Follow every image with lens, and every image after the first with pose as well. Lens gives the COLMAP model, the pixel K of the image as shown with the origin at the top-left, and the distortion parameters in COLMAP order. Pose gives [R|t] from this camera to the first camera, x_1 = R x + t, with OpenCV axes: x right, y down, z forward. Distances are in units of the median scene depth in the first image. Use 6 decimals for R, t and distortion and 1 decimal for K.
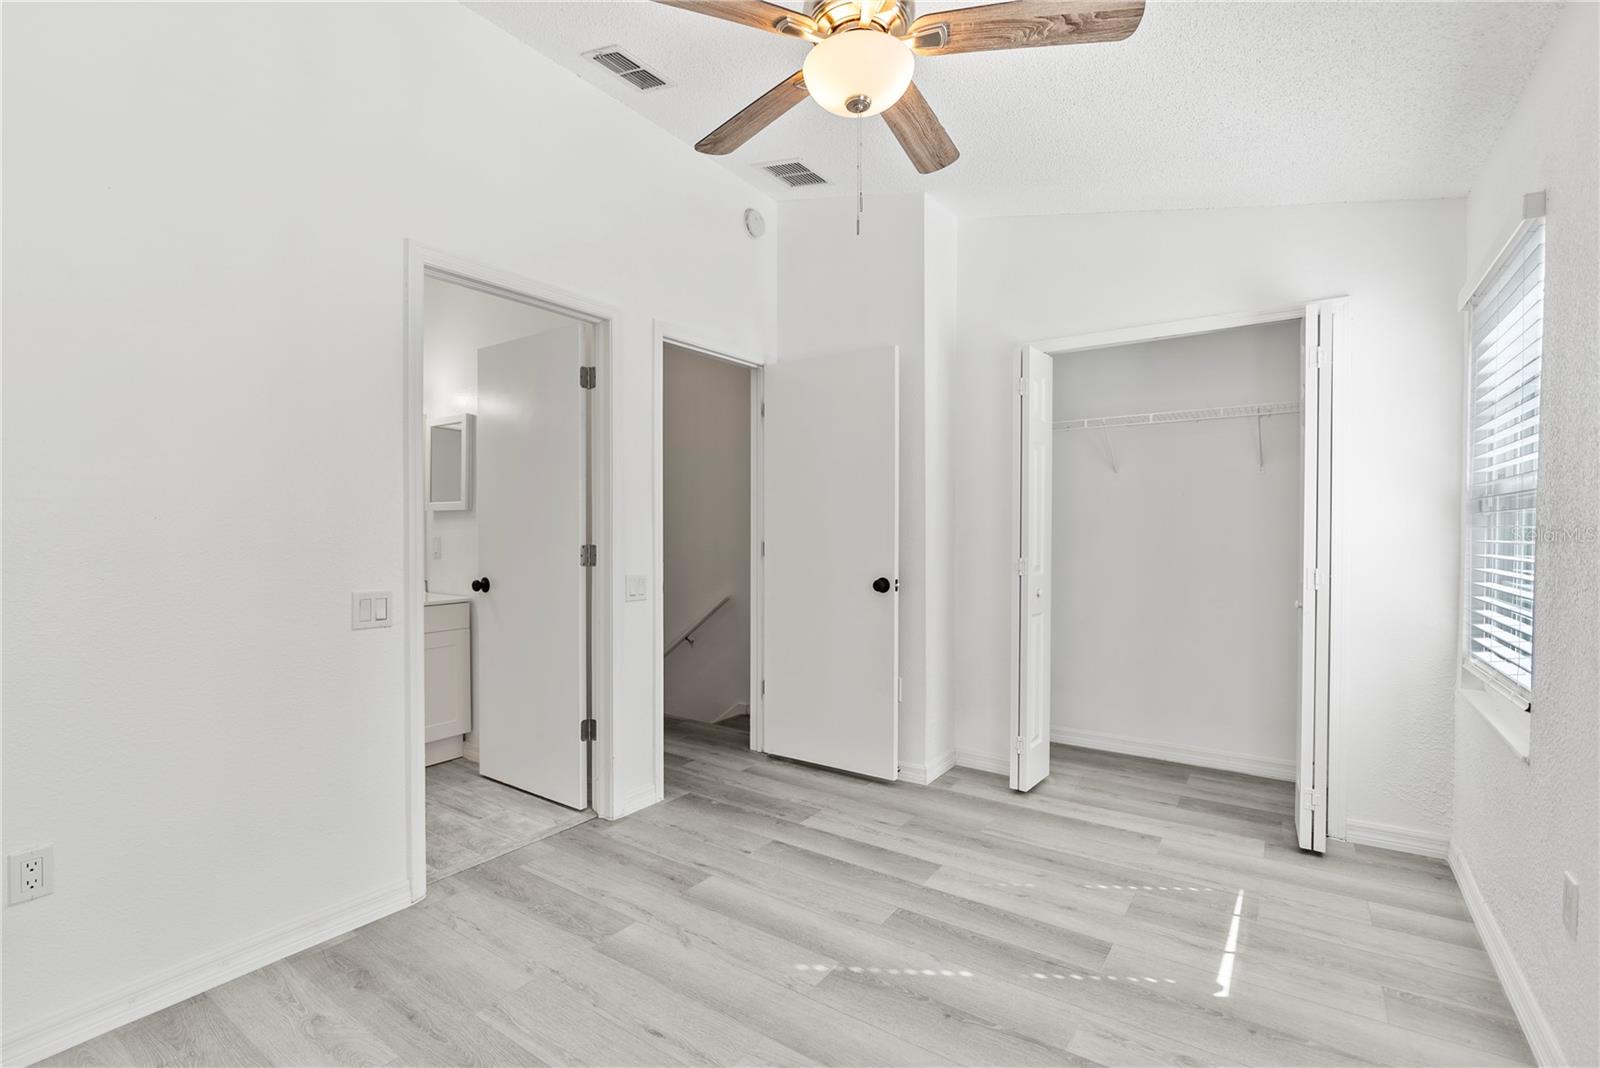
lens RADIAL K [[722.2, 0, 798.1], [0, 722.2, 535.0], [0, 0, 1]] dist [-0.017830, 0.000843]
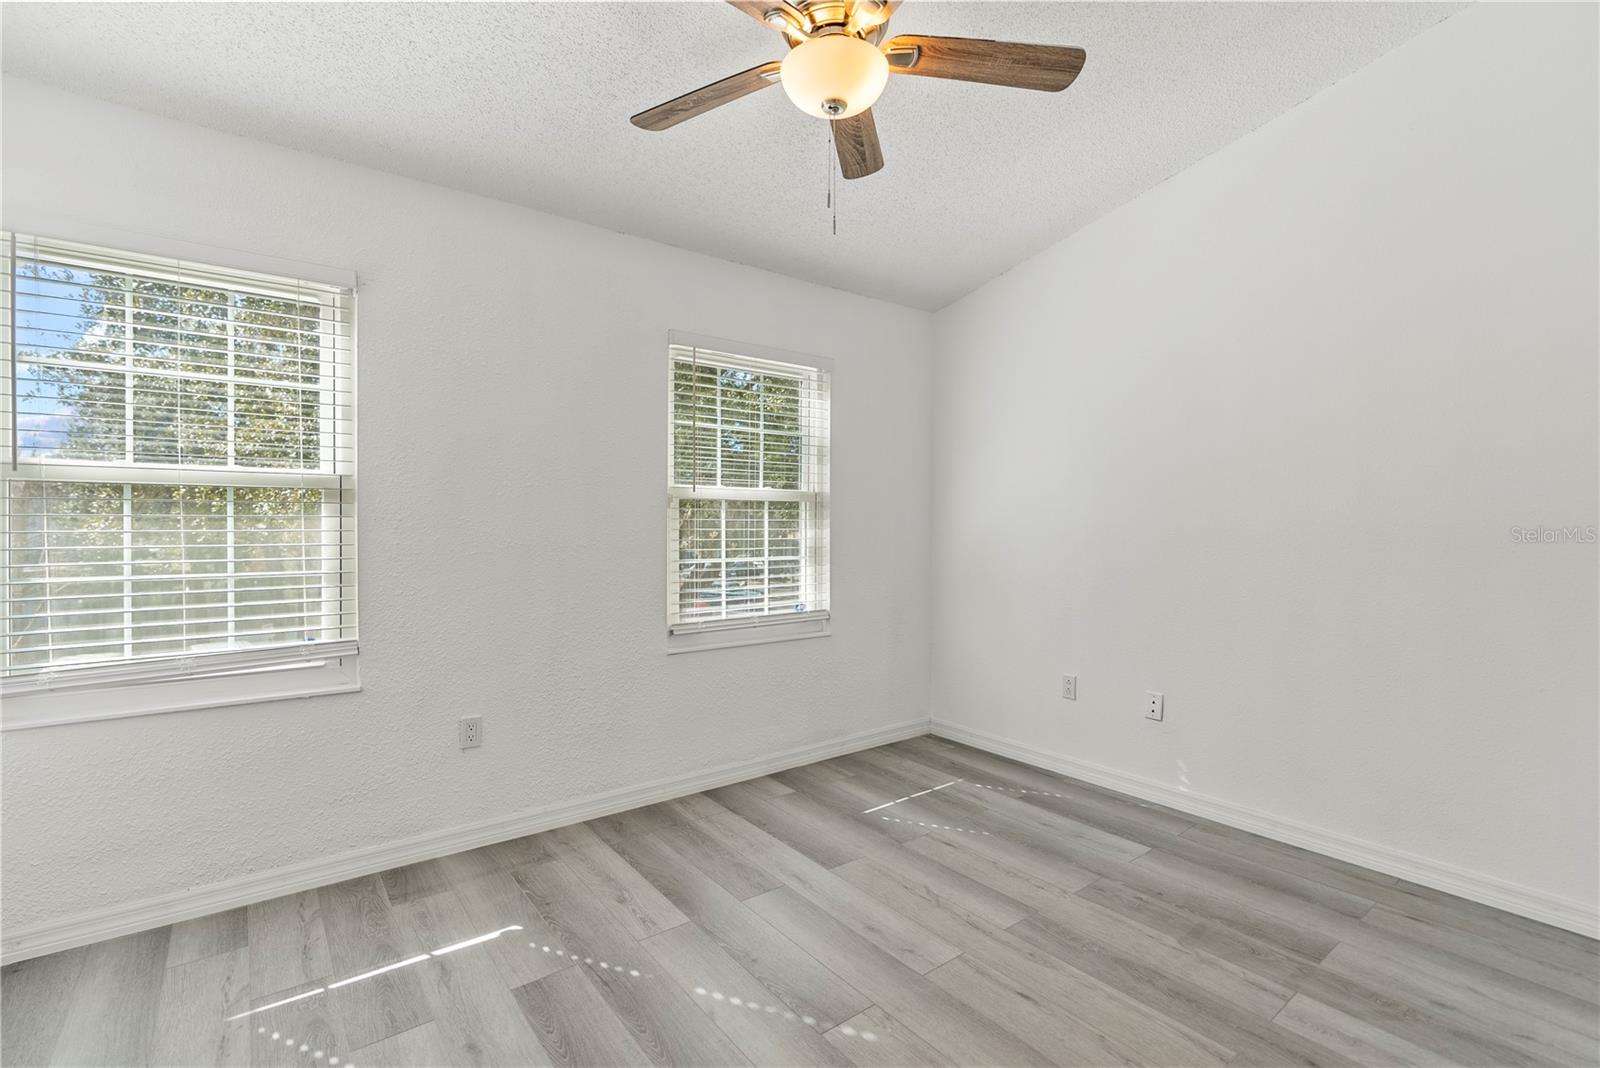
lens RADIAL K [[722.2, 0, 796.6], [0, 722.2, 525.9], [0, 0, 1]] dist [-0.017830, 0.000843]
pose [[-0.953066, -0.006725, 0.302689, -0.169225], [-0.000077, 0.999759, 0.021970, -0.023872], [-0.302764, 0.020915, -0.952836, 1.850426]]
